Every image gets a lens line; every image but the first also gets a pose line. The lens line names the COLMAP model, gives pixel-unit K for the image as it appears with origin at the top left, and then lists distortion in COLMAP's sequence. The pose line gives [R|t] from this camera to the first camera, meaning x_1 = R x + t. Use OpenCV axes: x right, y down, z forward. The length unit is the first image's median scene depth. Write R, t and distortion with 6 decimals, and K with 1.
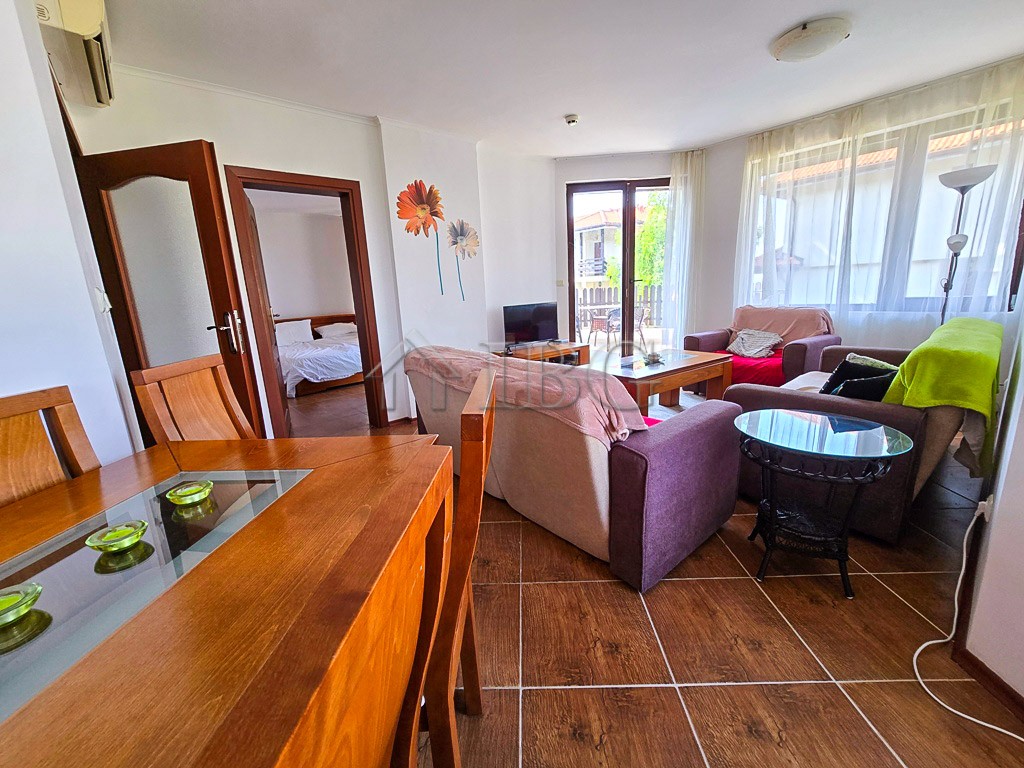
lens RADIAL K [[419.6, 0, 511.2], [0, 419.6, 382.7], [0, 0, 1]] dist [-0.005689, 0.001192]
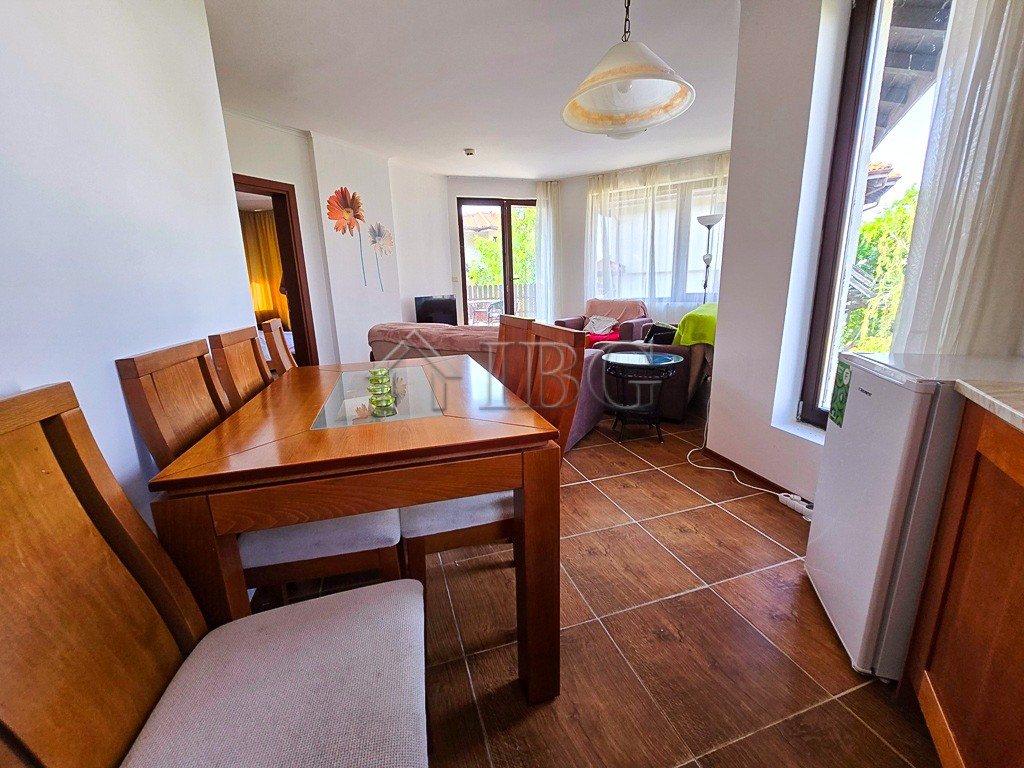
lens RADIAL K [[419.6, 0, 510.2], [0, 419.6, 385.1], [0, 0, 1]] dist [-0.005689, 0.001192]
pose [[0.943817, -0.057483, 0.325431, -0.186045], [0.056816, 0.998318, 0.011562, 0.077543], [-0.325548, 0.007577, 0.945495, -0.241953]]
